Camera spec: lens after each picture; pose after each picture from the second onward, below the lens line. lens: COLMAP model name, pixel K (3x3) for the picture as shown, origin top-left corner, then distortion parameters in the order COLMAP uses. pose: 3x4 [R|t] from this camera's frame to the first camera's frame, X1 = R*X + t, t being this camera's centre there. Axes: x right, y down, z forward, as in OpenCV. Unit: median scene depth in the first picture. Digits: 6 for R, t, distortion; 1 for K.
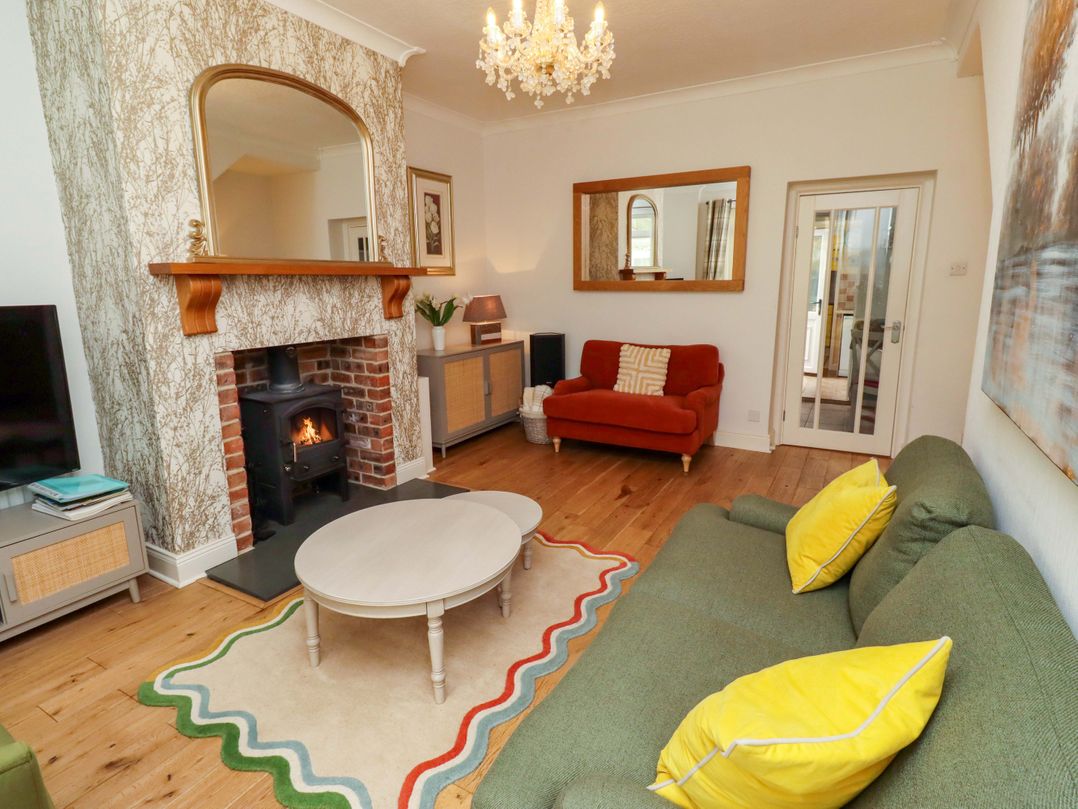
lens RADIAL K [[558.9, 0, 548.9], [0, 558.9, 388.9], [0, 0, 1]] dist [0.002374, -0.001099]
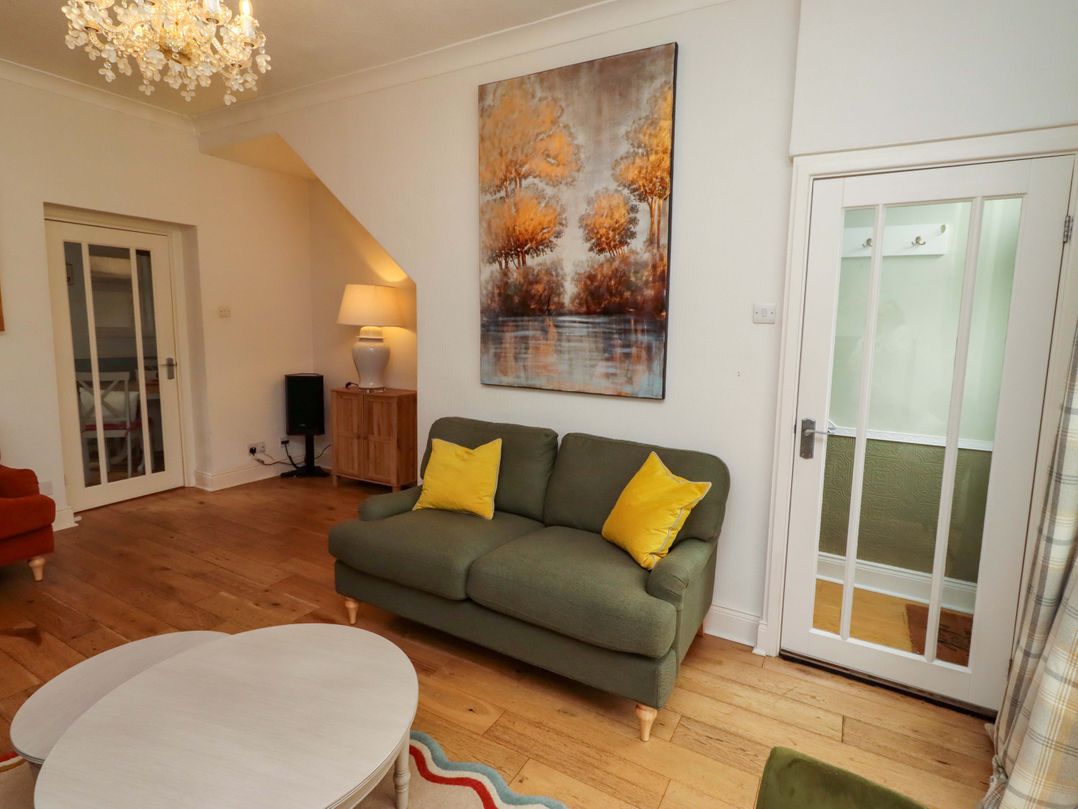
lens RADIAL K [[558.9, 0, 548.9], [0, 558.9, 388.9], [0, 0, 1]] dist [0.002374, -0.001099]
pose [[-0.006366, -0.114000, 0.993460, -0.409965], [0.172637, 0.978438, 0.113383, -0.056926], [-0.984965, 0.172230, 0.013452, 0.272127]]
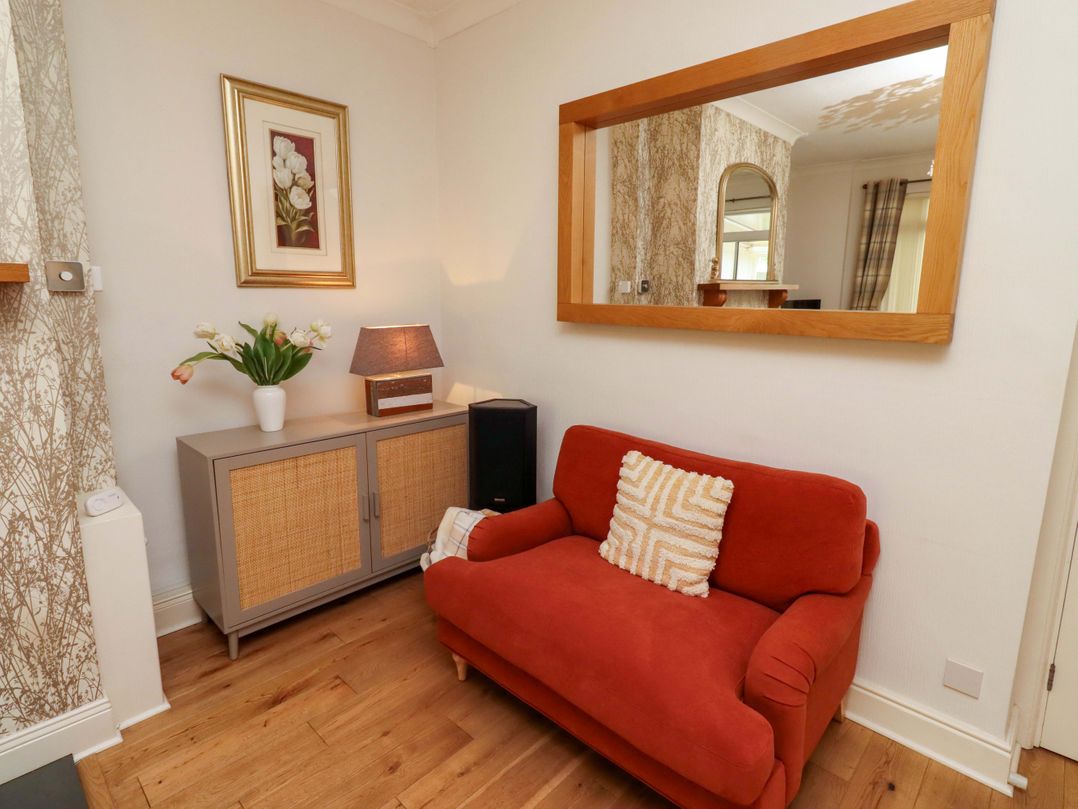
lens RADIAL K [[558.9, 0, 548.9], [0, 558.9, 388.9], [0, 0, 1]] dist [0.002374, -0.001099]
pose [[0.971618, 0.059756, -0.228885, 0.177091], [-0.065771, 0.997659, -0.018732, -0.120300], [0.227230, 0.033255, 0.973273, 0.581595]]
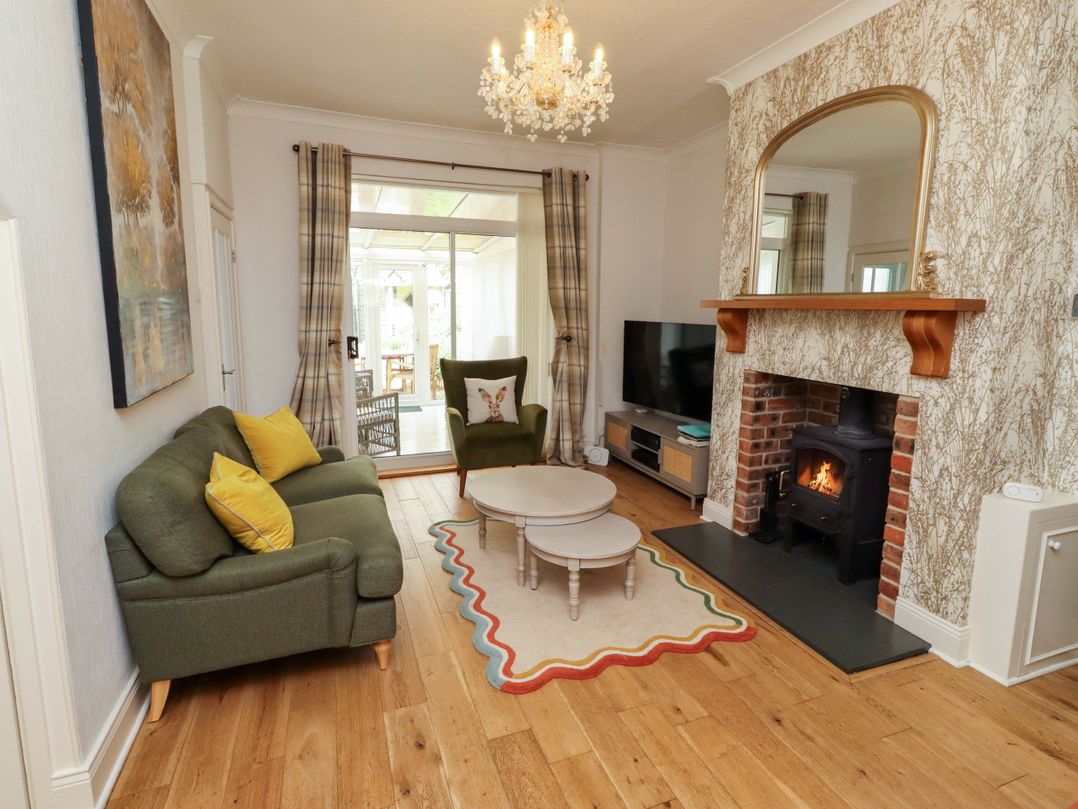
lens RADIAL K [[558.9, 0, 548.9], [0, 558.9, 388.9], [0, 0, 1]] dist [0.002374, -0.001099]
pose [[-0.632817, 0.113254, -0.765974, 0.401037], [-0.155787, 0.950393, 0.269227, -0.177165], [0.758467, 0.289700, -0.583782, 0.850964]]
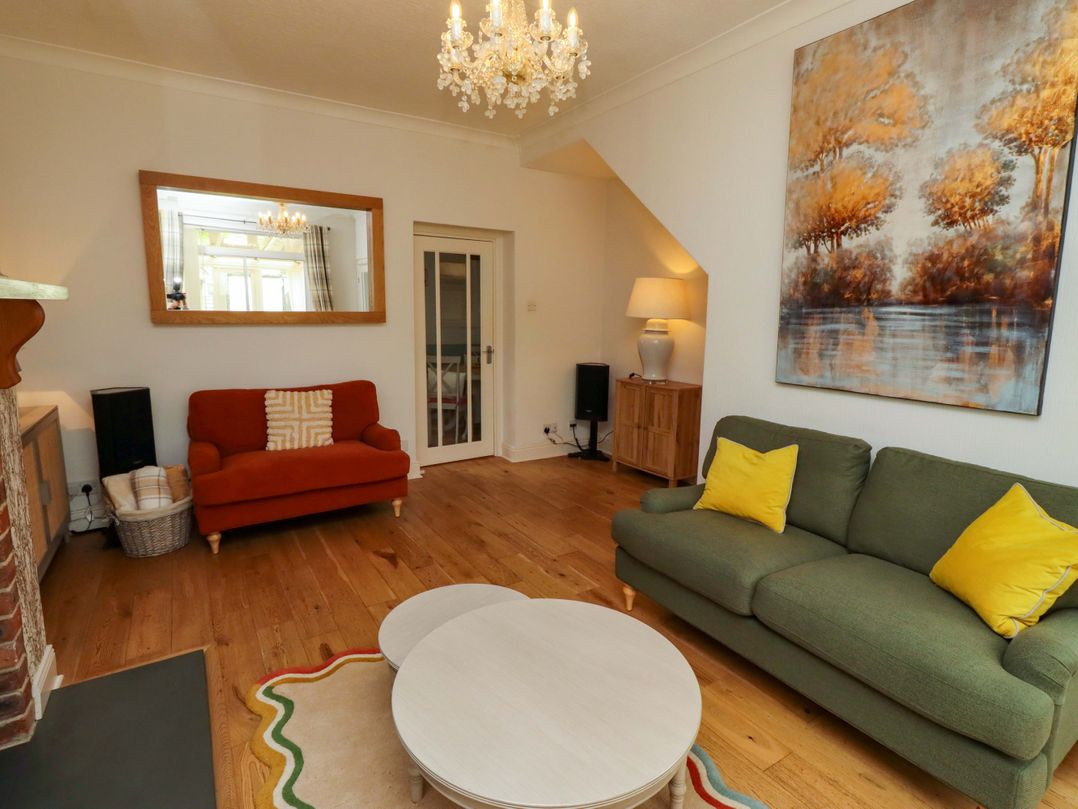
lens RADIAL K [[560.3, 0, 544.3], [0, 560.3, 387.9], [0, 0, 1]] dist [0.003310, -0.000514]
pose [[0.465585, -0.111656, 0.877931, -0.397732], [0.154384, 0.987046, 0.043660, -0.060386], [-0.871433, 0.115211, 0.476792, 0.289758]]
